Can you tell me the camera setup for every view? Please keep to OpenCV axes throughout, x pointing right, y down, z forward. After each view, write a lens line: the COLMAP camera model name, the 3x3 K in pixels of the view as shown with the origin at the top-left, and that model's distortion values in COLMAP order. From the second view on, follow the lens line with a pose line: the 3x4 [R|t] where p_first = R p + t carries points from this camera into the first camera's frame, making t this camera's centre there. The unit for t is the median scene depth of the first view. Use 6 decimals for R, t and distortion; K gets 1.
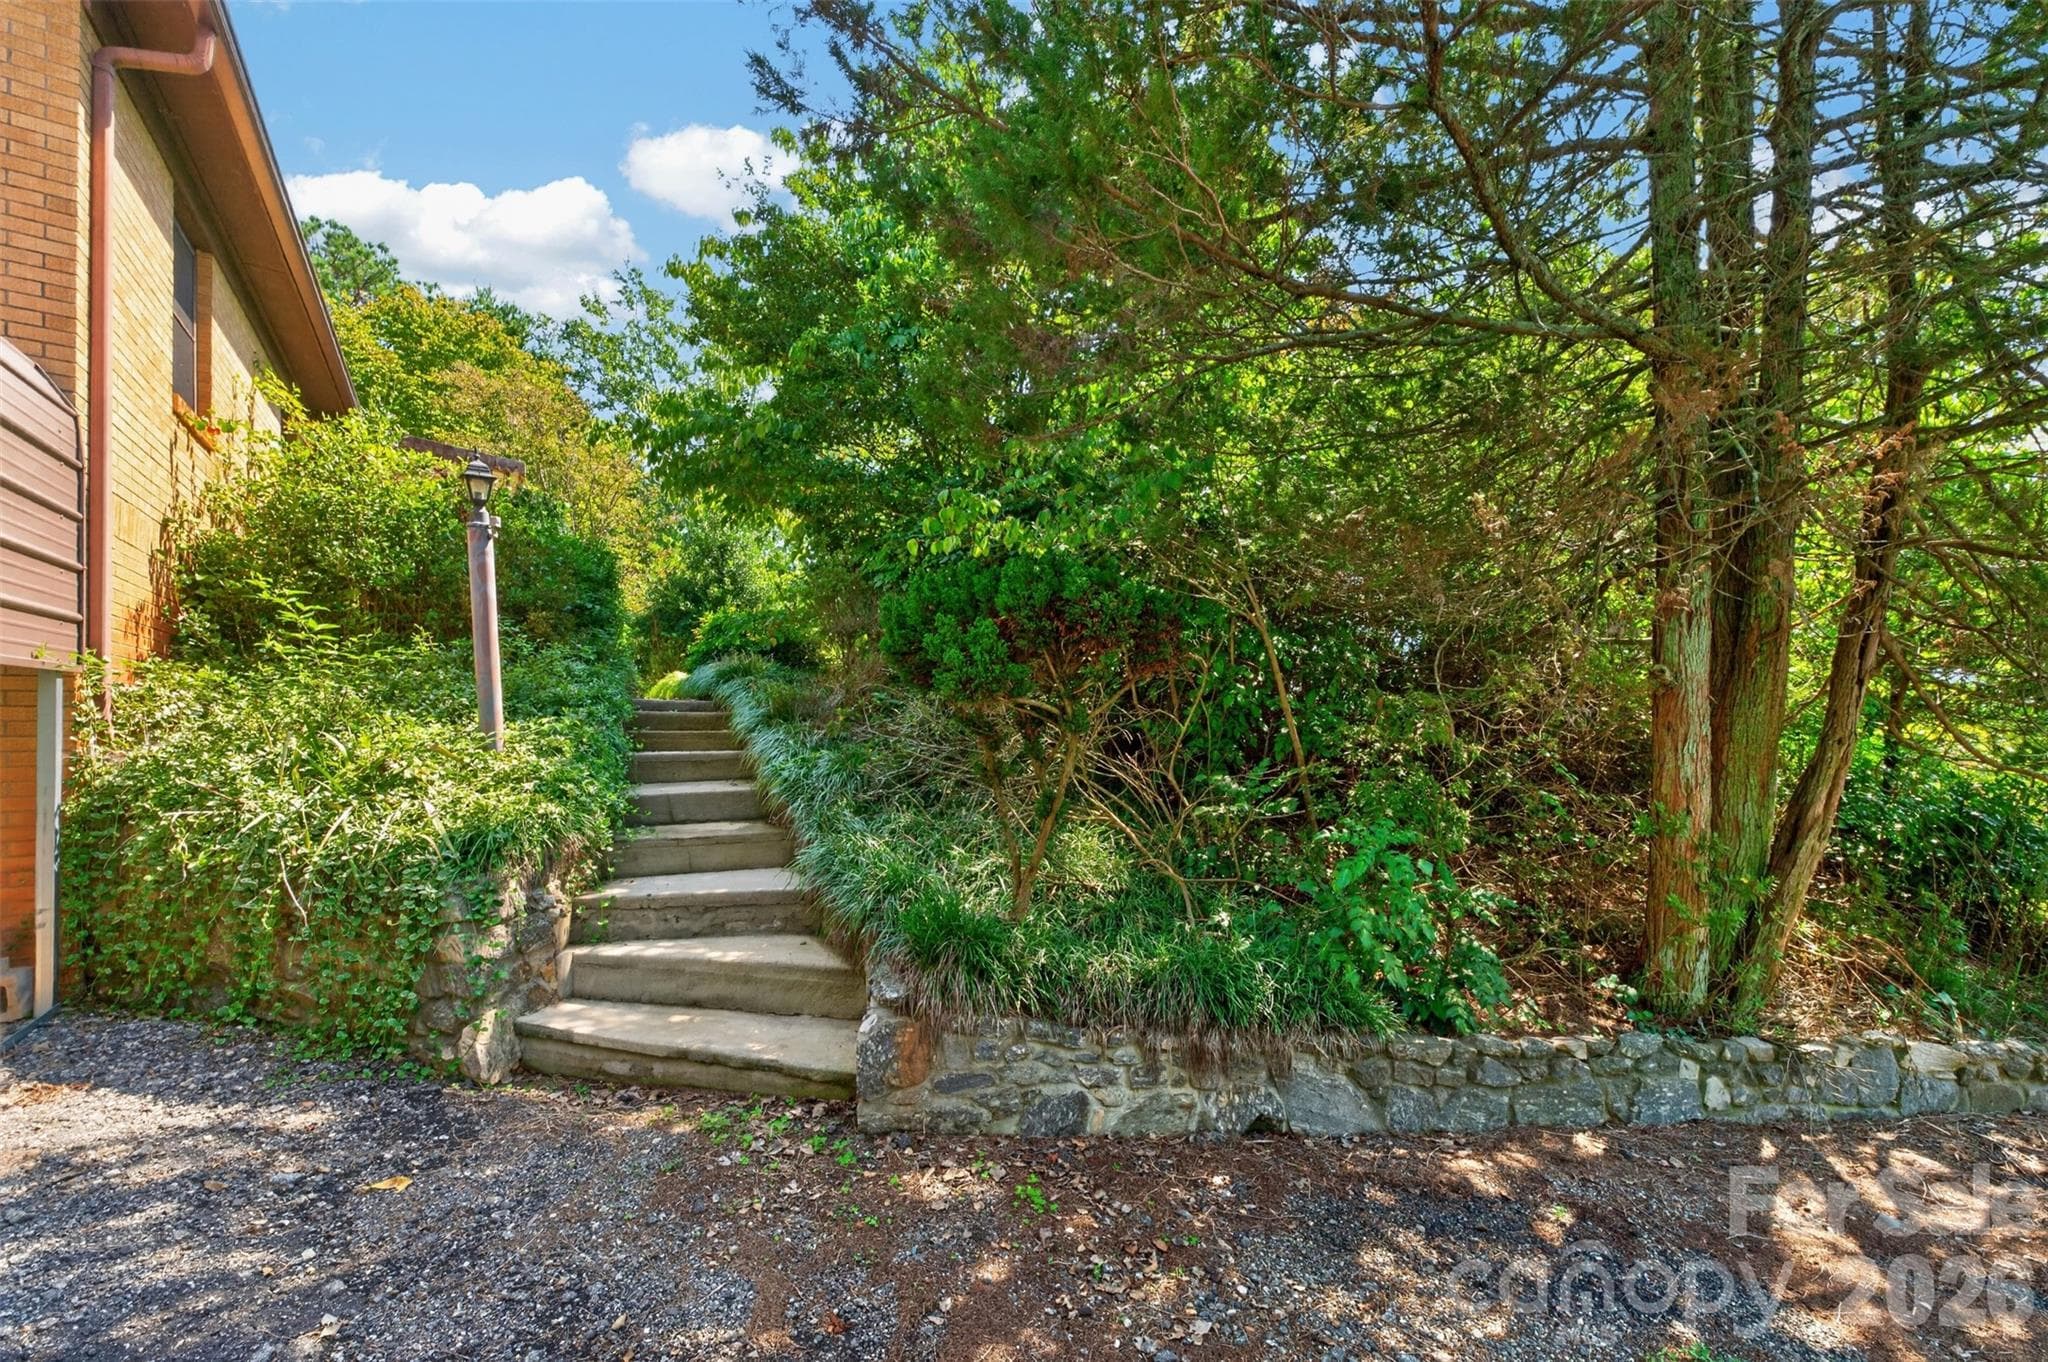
lens RADIAL K [[870.1, 0, 1026.2], [0, 870.1, 712.9], [0, 0, 1]] dist [-0.019910, -0.000004]
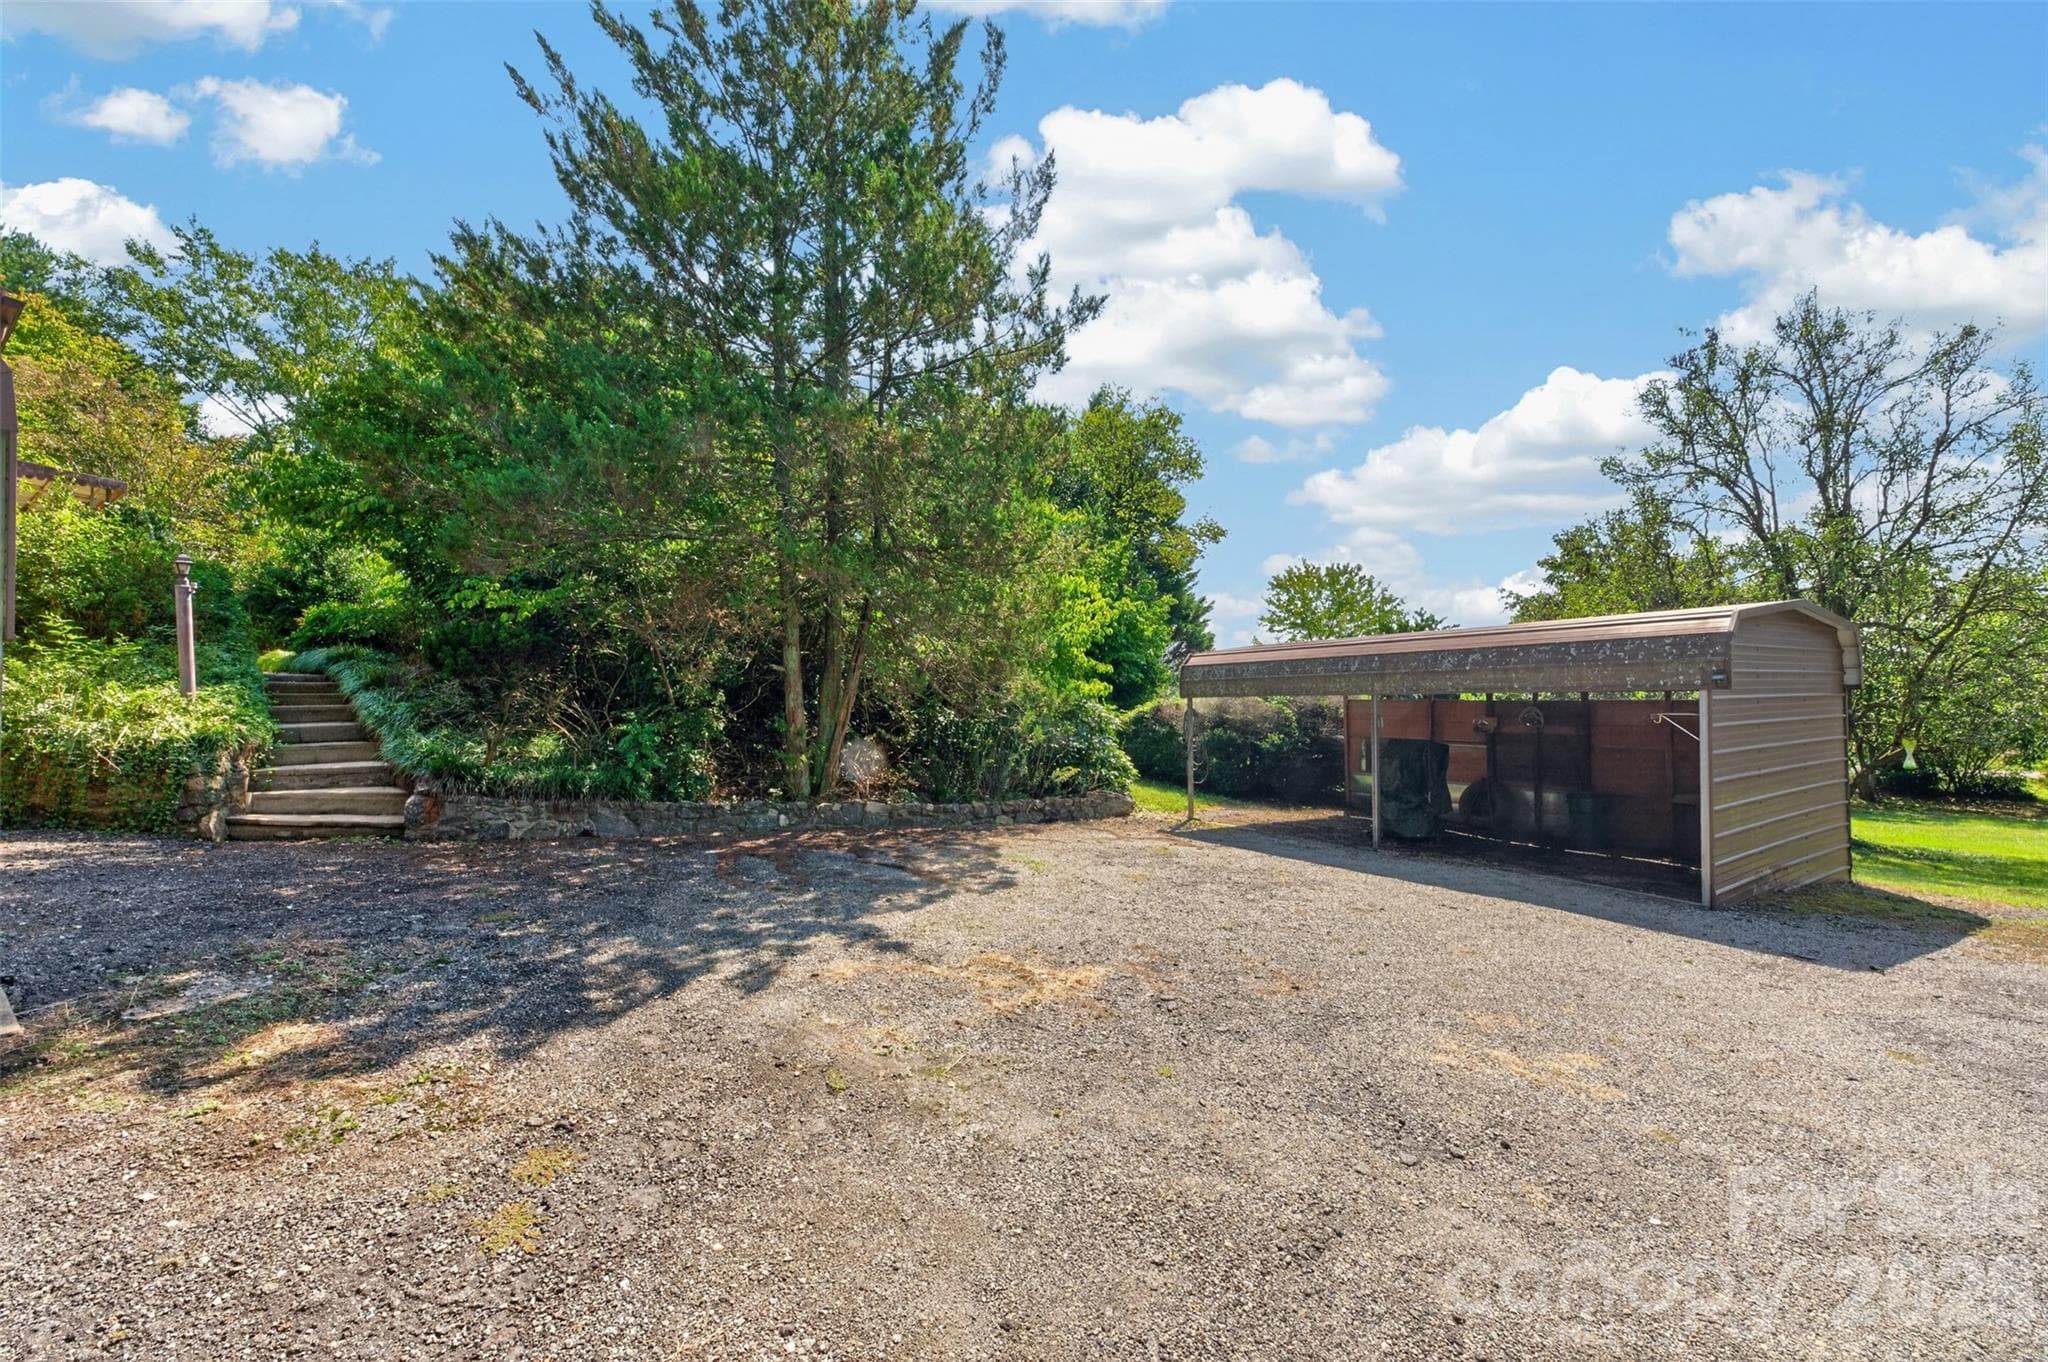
lens RADIAL K [[823.1, 0, 1024.0], [0, 823.1, 681.0], [0, 0, 1]] dist [-0.000097, -0.000179]
pose [[0.928365, 0.001691, 0.371665, 0.493191], [-0.000263, 0.999992, -0.003893, 0.004177], [-0.371669, 0.003516, 0.928359, -1.606448]]
